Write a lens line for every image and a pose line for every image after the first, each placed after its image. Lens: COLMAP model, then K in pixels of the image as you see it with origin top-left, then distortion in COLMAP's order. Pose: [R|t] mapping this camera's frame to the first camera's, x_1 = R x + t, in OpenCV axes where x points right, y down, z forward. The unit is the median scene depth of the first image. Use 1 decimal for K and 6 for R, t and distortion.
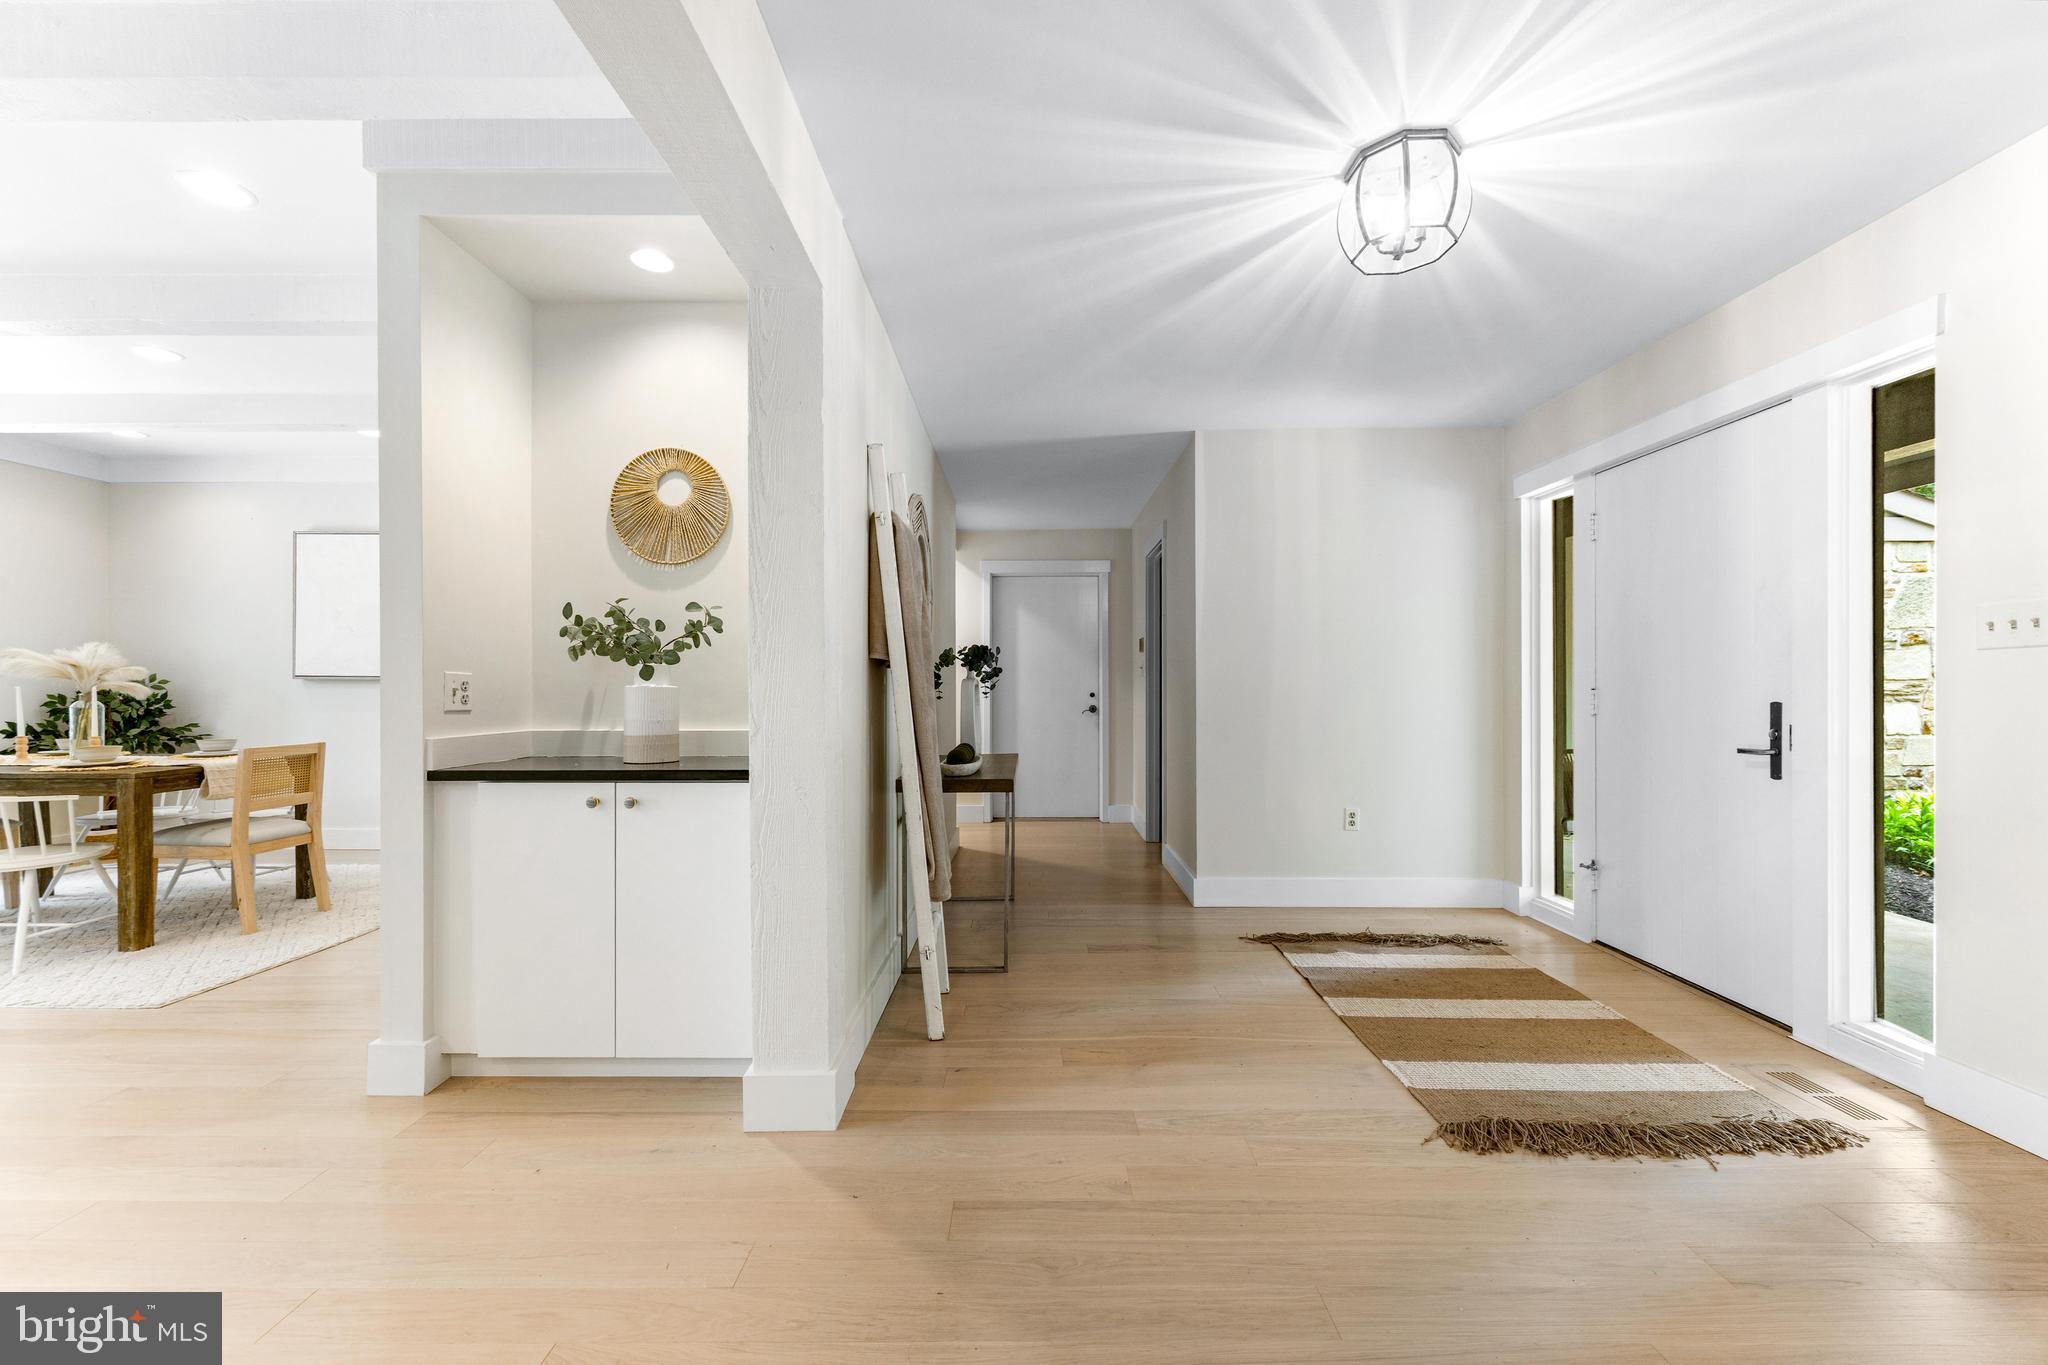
lens RADIAL K [[822.4, 0, 1021.1], [0, 822.4, 692.7], [0, 0, 1]] dist [0.009471, -0.000718]
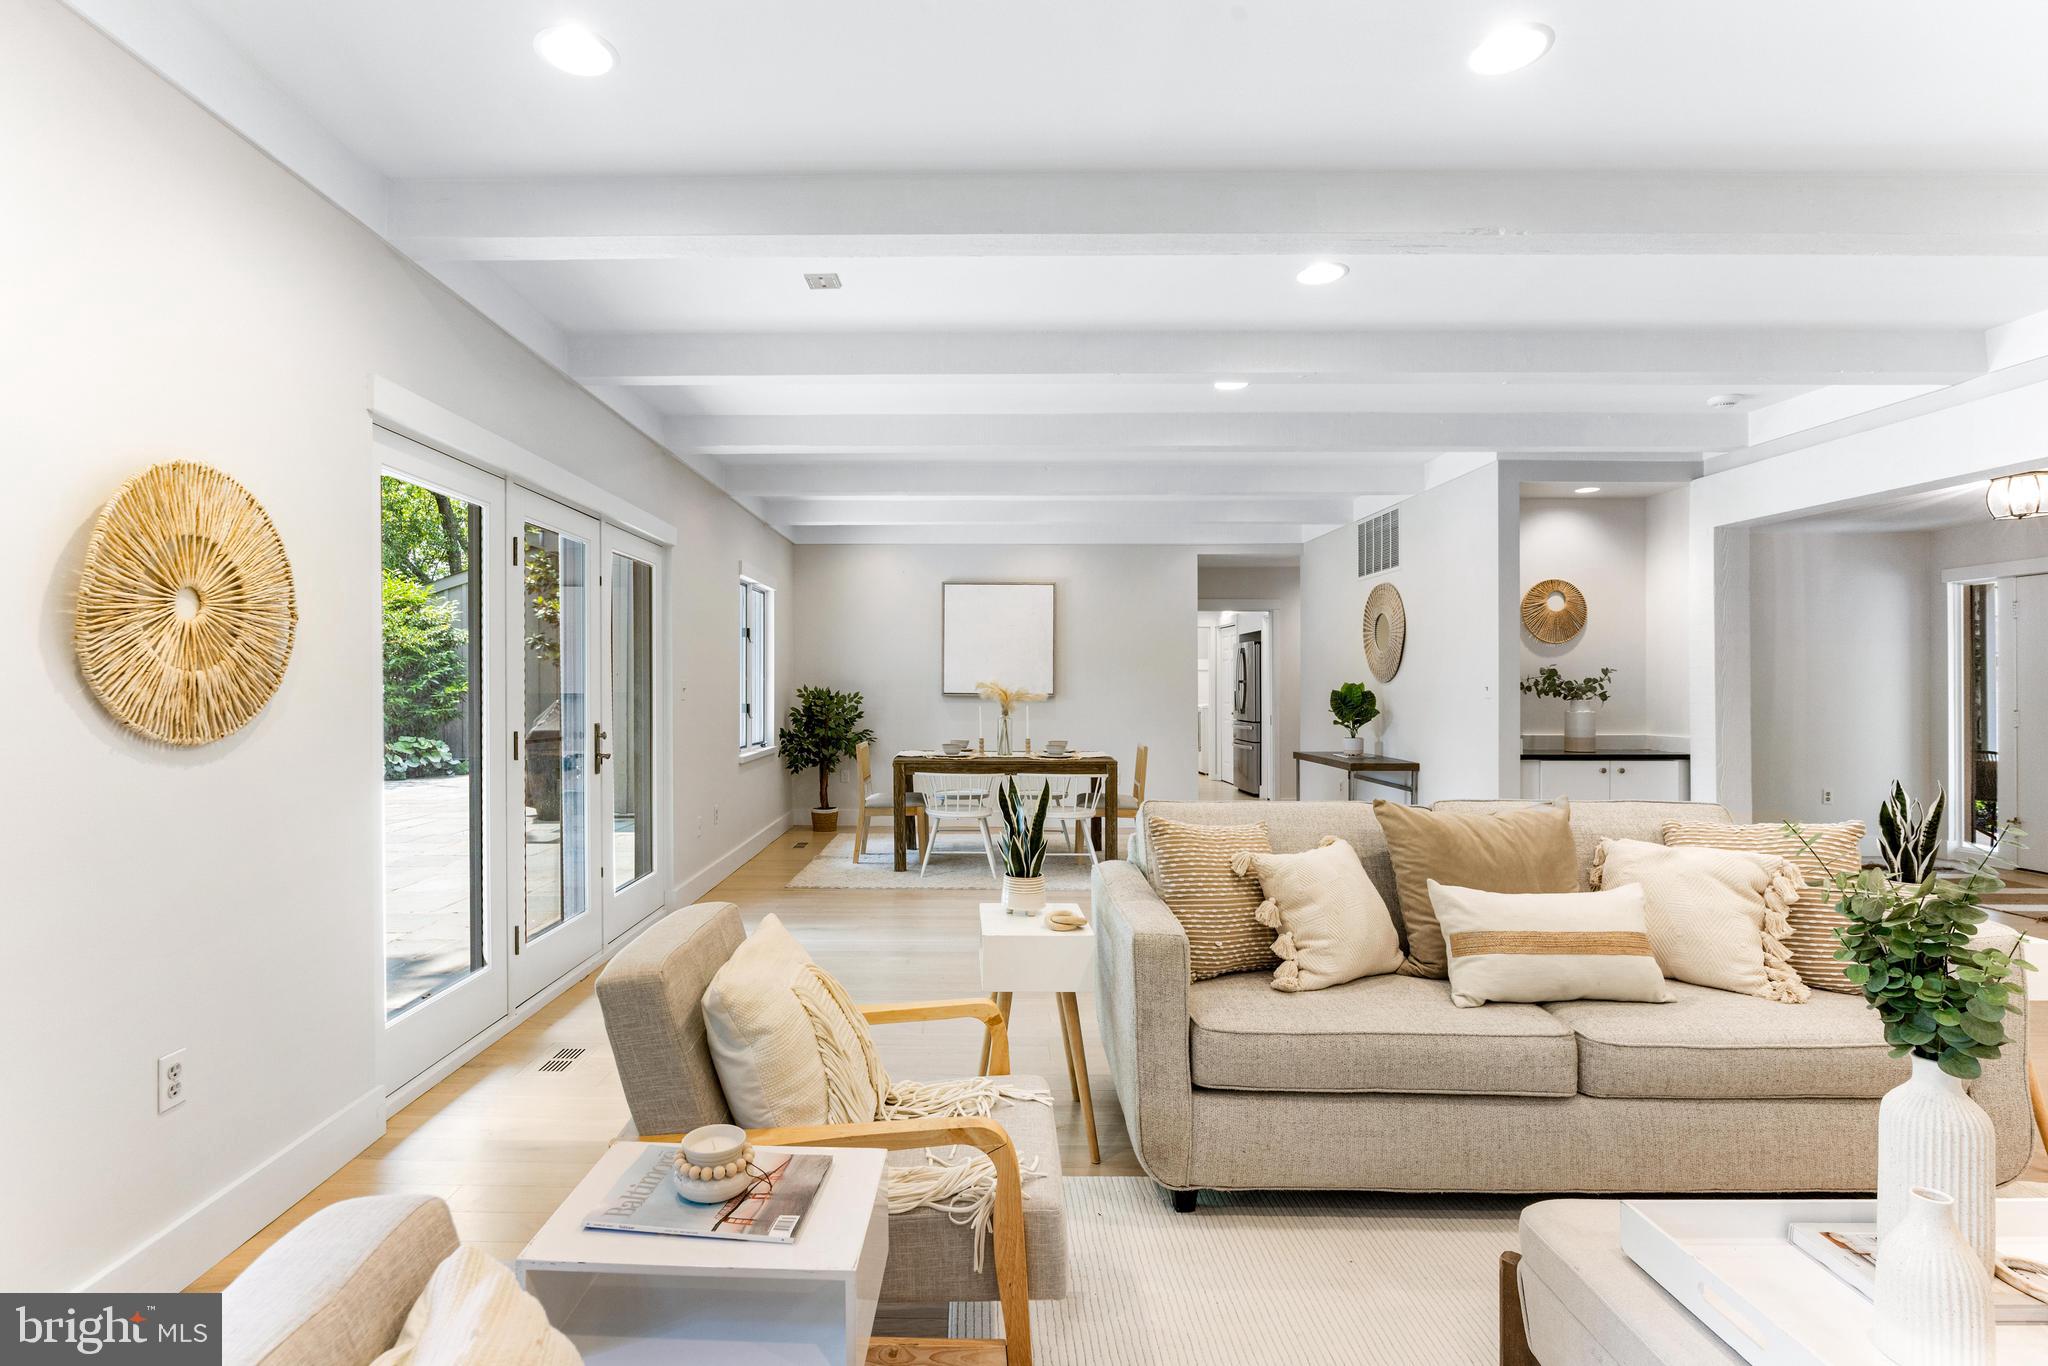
lens RADIAL K [[1029.2, 0, 944.3], [0, 1029.2, 686.4], [0, 0, 1]] dist [-0.004113, 0.001265]
pose [[0.999974, 0.004391, 0.005650, -1.826206], [-0.004349, 0.999964, -0.007330, -0.040964], [-0.005682, 0.007305, 0.999957, -1.290422]]
